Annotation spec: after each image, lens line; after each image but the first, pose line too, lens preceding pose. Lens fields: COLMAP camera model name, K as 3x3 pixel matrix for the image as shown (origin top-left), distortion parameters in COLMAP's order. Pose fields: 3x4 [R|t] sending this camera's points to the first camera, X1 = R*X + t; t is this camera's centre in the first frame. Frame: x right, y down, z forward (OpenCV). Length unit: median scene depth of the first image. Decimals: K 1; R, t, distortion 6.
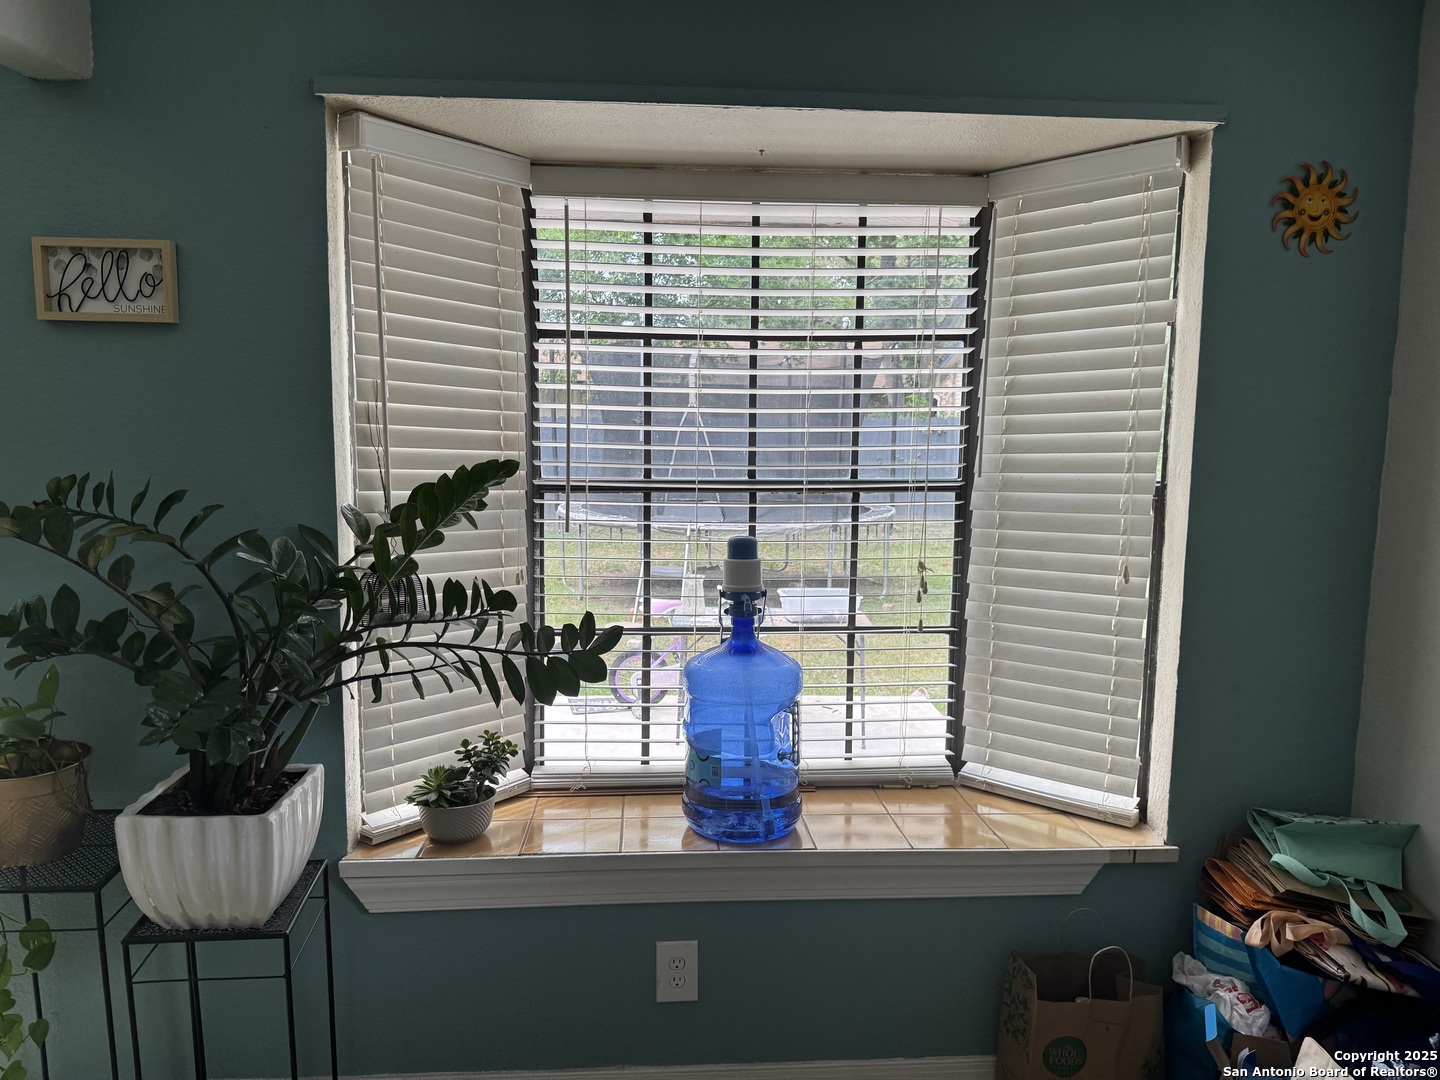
lens RADIAL K [[1012.5, 0, 725.3], [0, 1012.5, 537.9], [0, 0, 1]] dist [0.134530, -0.216121]
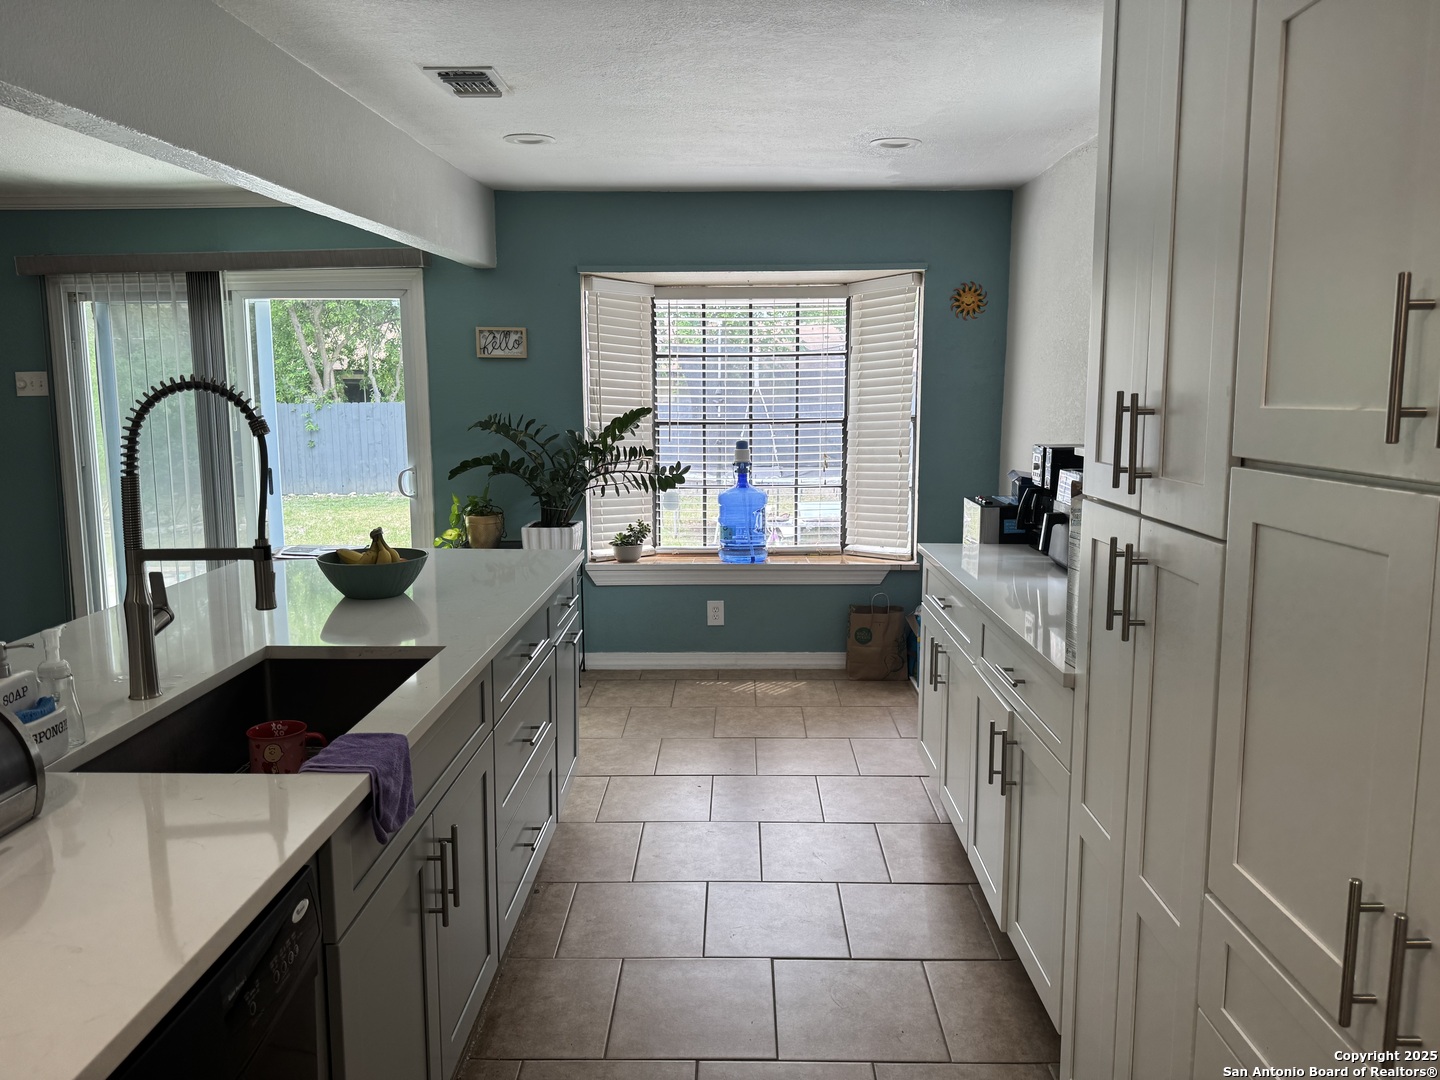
lens RADIAL K [[1012.5, 0, 725.3], [0, 1012.5, 537.9], [0, 0, 1]] dist [0.134530, -0.216121]
pose [[0.995757, -0.004037, -0.091937, 0.208570], [0.005090, 0.999924, 0.011213, 0.214823], [0.091885, -0.011634, 0.995702, -1.478654]]
